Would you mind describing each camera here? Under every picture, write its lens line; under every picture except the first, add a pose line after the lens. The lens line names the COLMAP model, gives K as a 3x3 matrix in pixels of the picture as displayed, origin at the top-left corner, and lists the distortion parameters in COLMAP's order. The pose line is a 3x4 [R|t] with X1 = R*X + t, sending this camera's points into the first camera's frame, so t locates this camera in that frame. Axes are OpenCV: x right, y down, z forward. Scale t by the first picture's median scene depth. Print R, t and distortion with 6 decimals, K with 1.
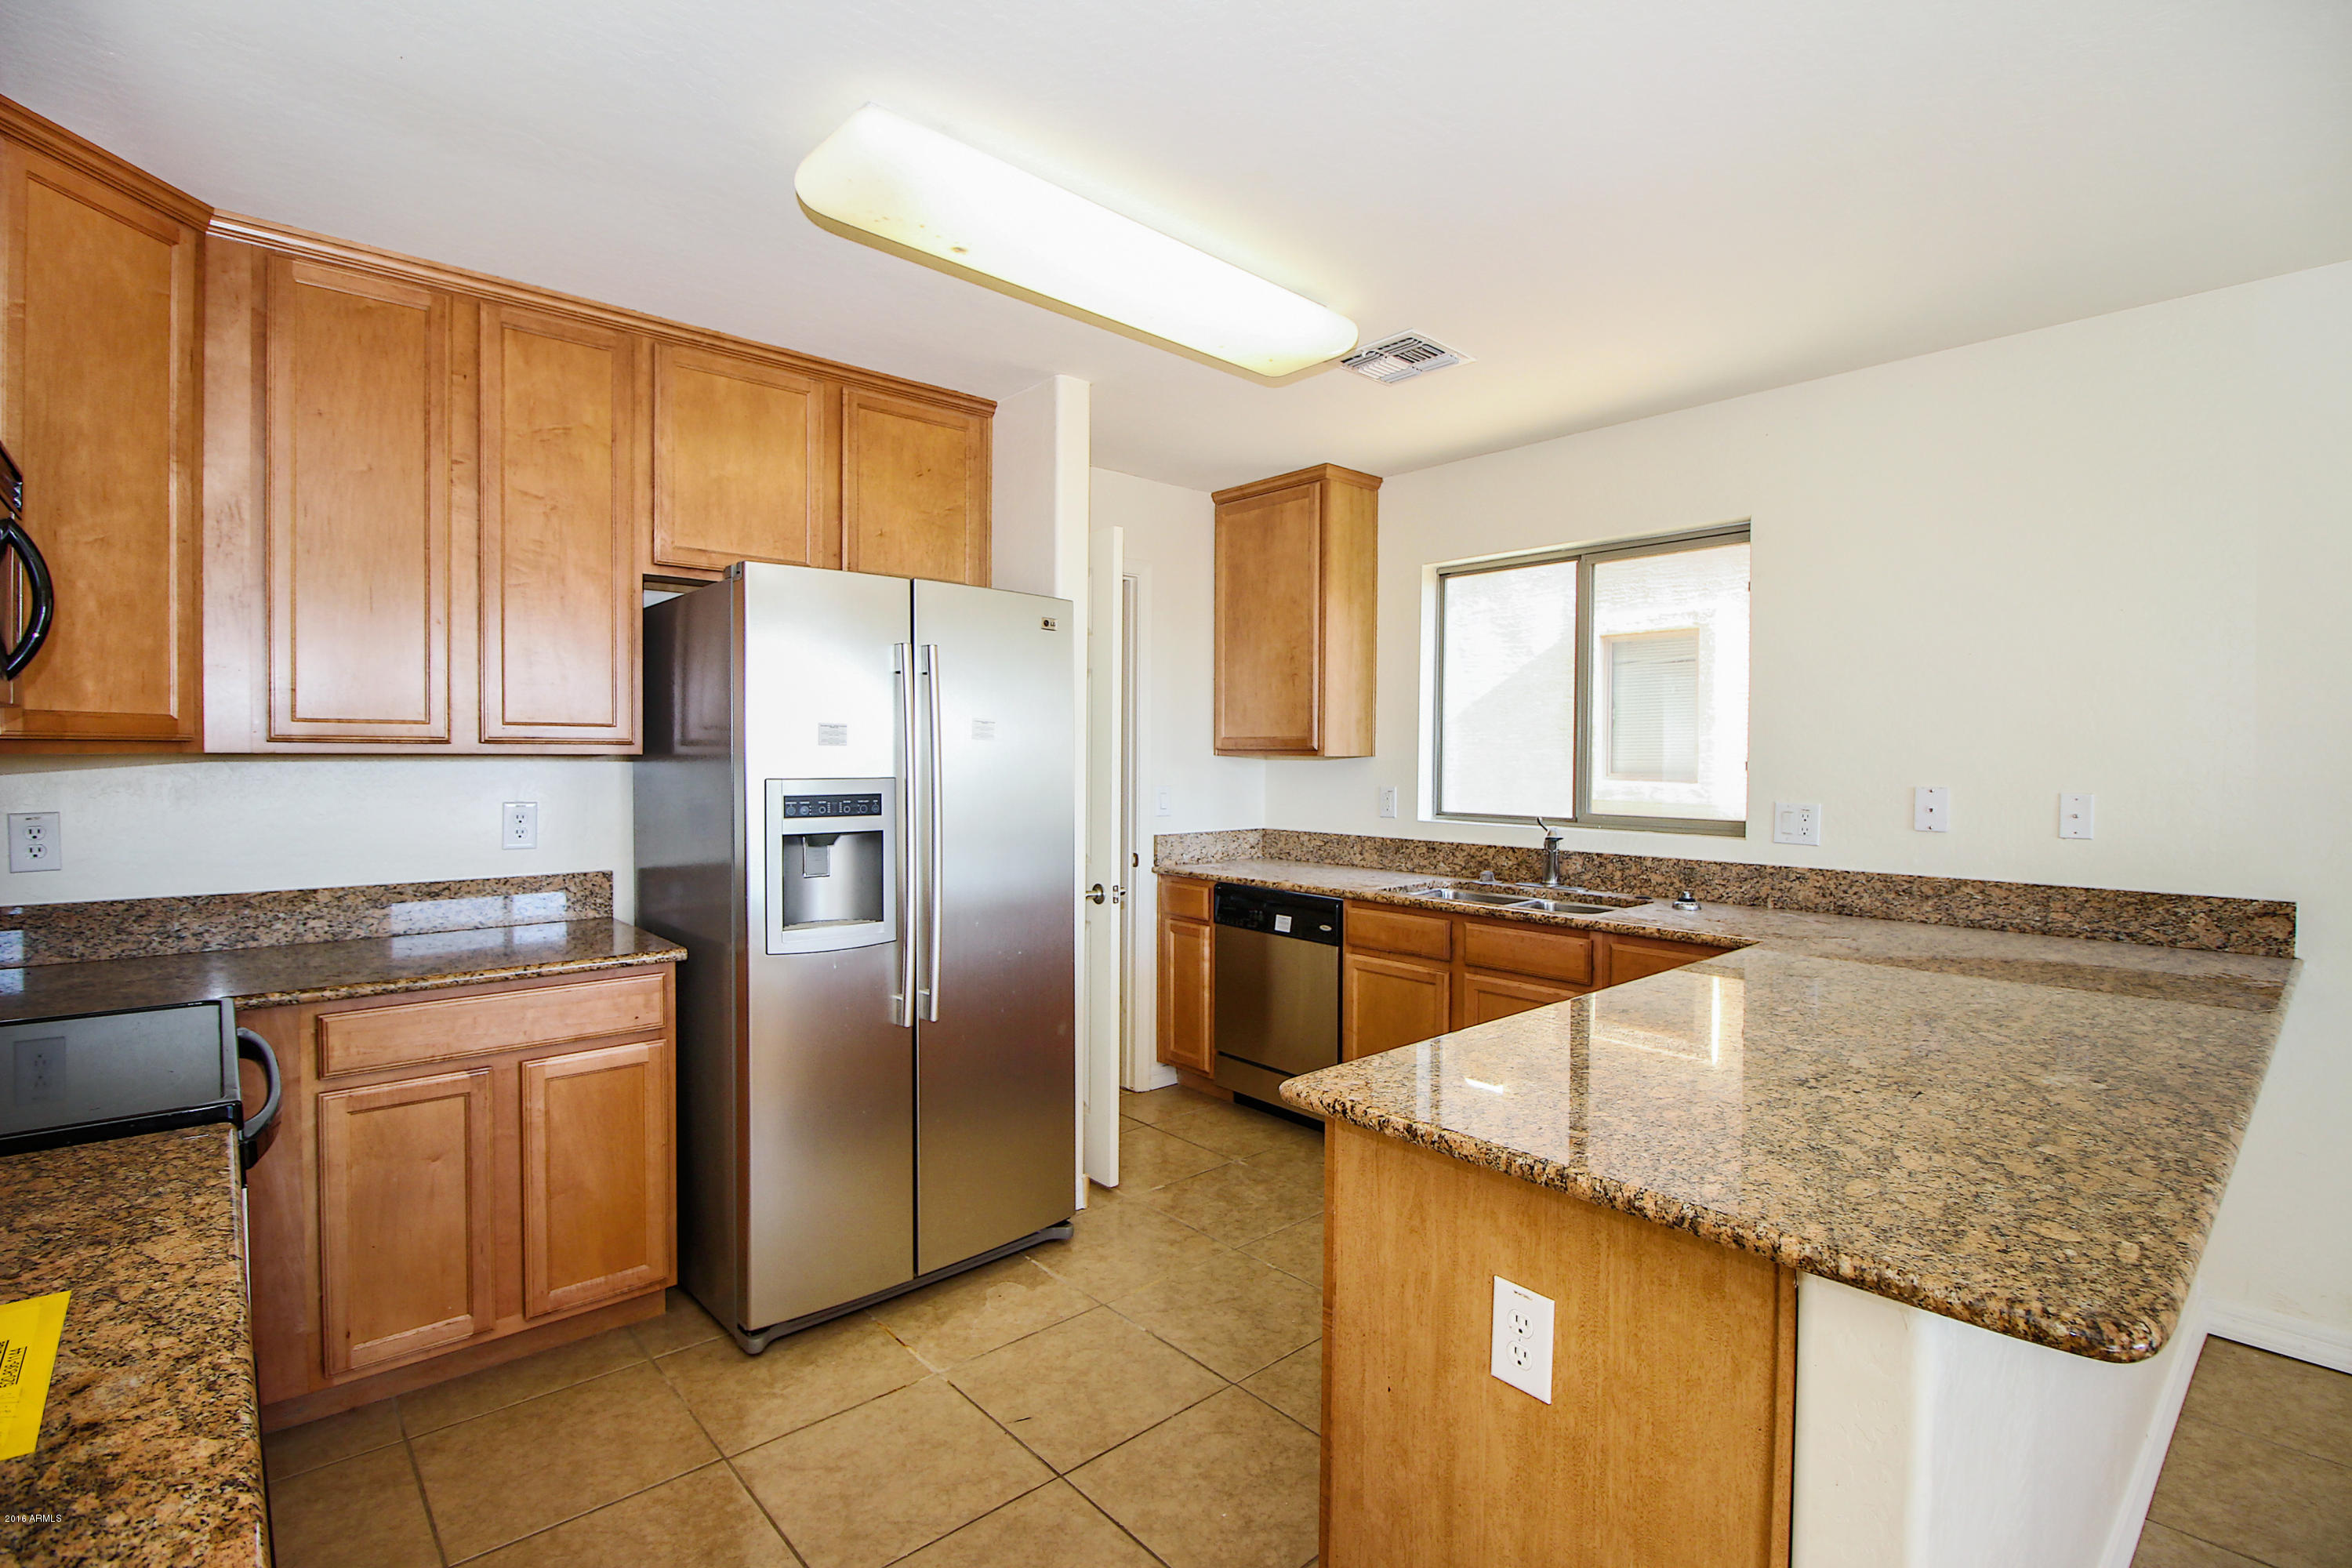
lens RADIAL K [[1097.1, 0, 1174.2], [0, 1097.1, 766.4], [0, 0, 1]] dist [0.001316, -0.013980]
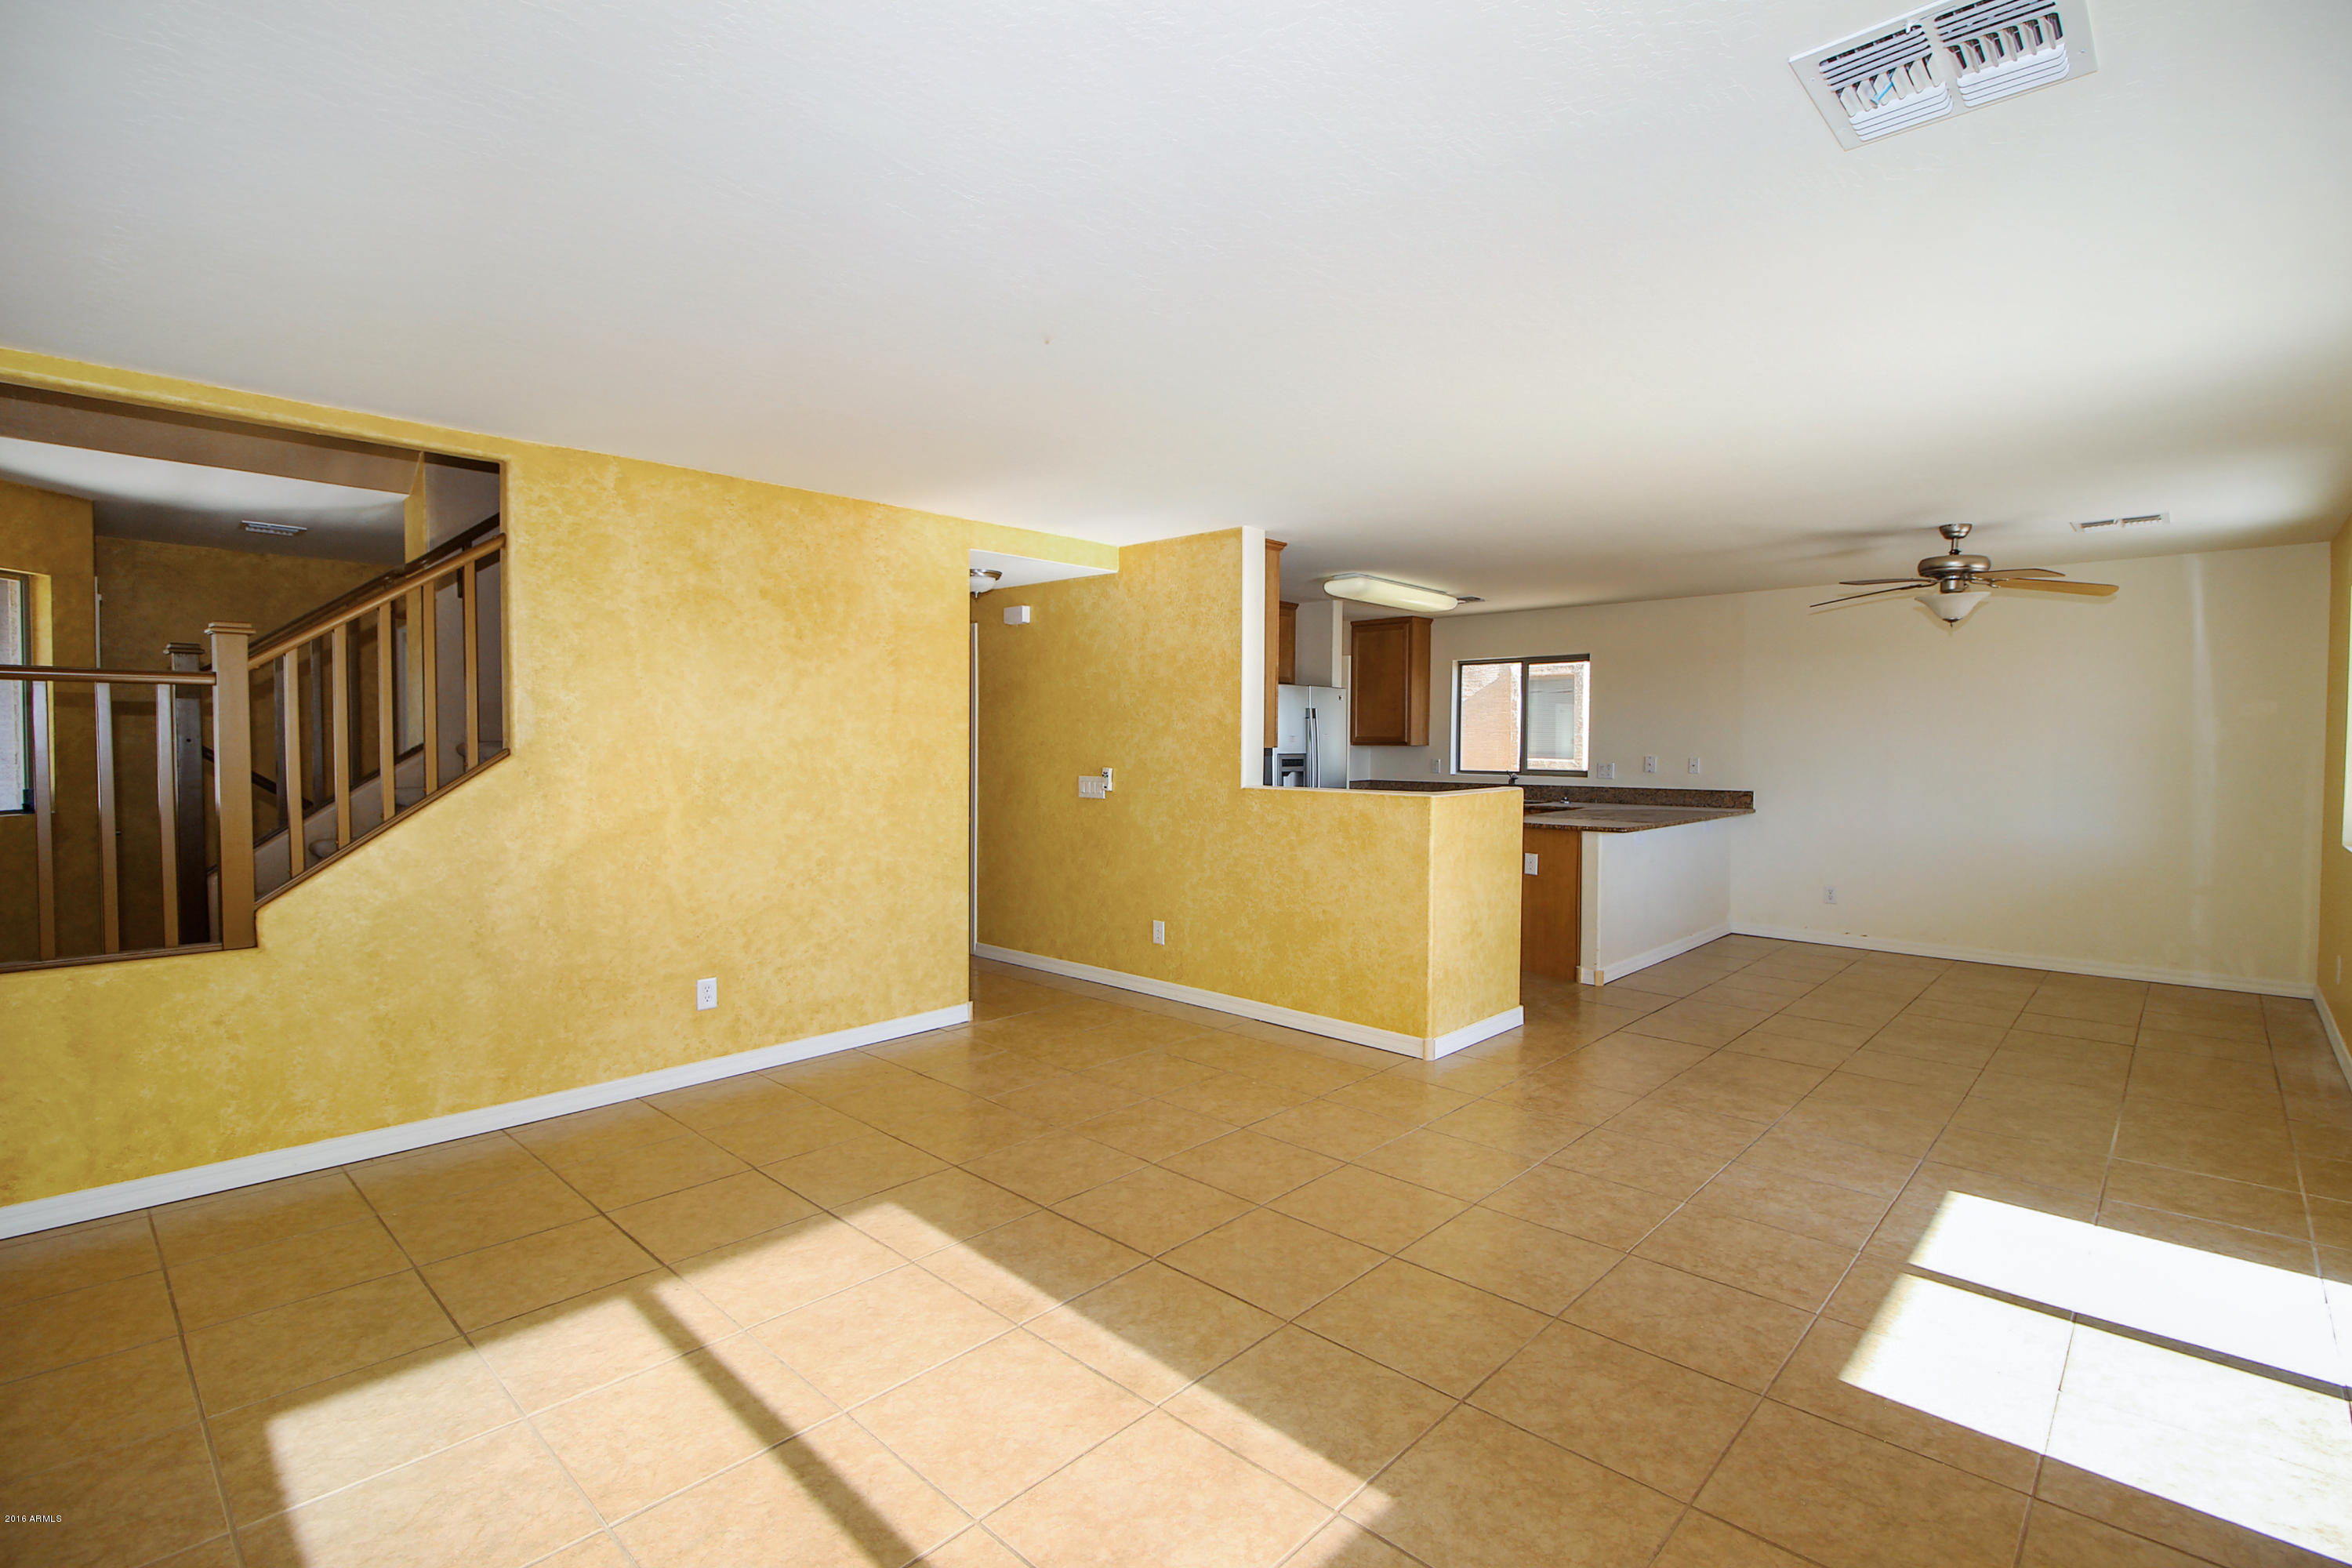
lens RADIAL K [[1091.3, 0, 1180.5], [0, 1091.3, 765.7], [0, 0, 1]] dist [0.003015, -0.000432]
pose [[0.995788, -0.004593, 0.091572, -0.798045], [0.003683, 0.999942, 0.010111, 0.011952], [-0.091614, -0.009731, 0.995747, -1.753636]]
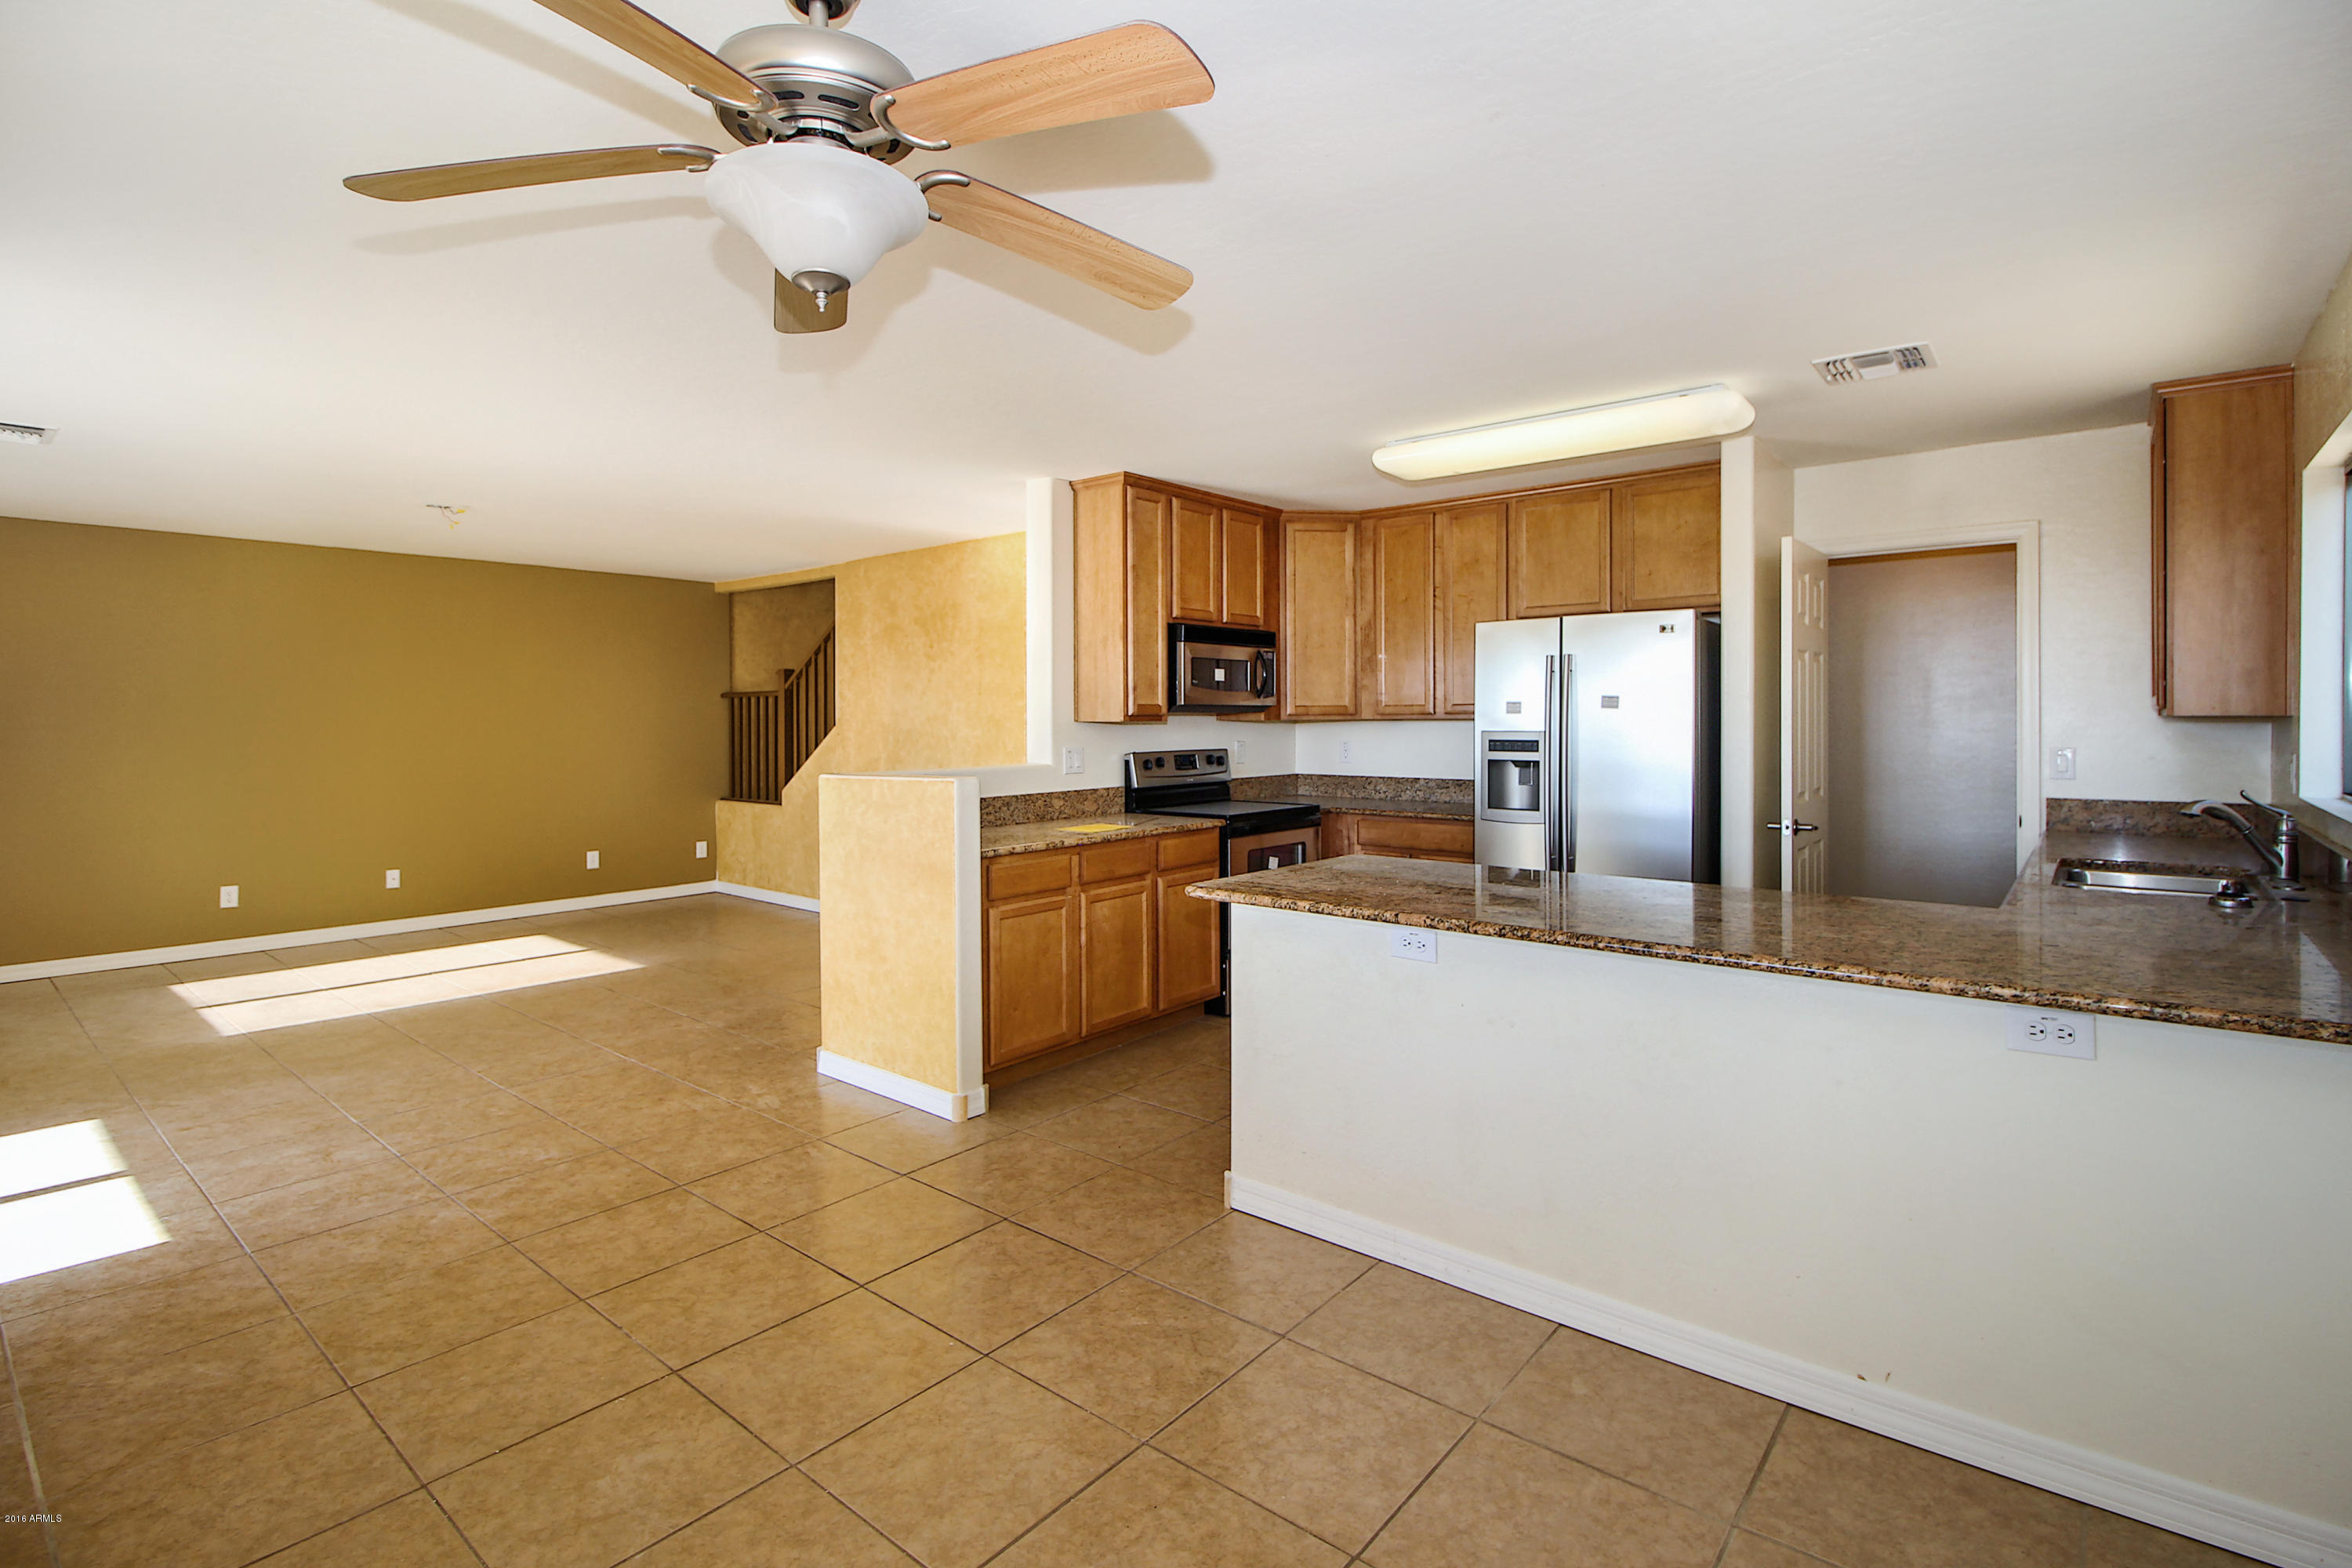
lens RADIAL K [[1105.4, 0, 1179.5], [0, 1105.4, 723.3], [0, 0, 1]] dist [0.005288, -0.008301]
pose [[0.150780, 0.000349, -0.988567, 1.322954], [-0.005093, 0.999987, -0.000423, 0.001169], [0.988554, 0.005098, 0.150780, 0.137764]]
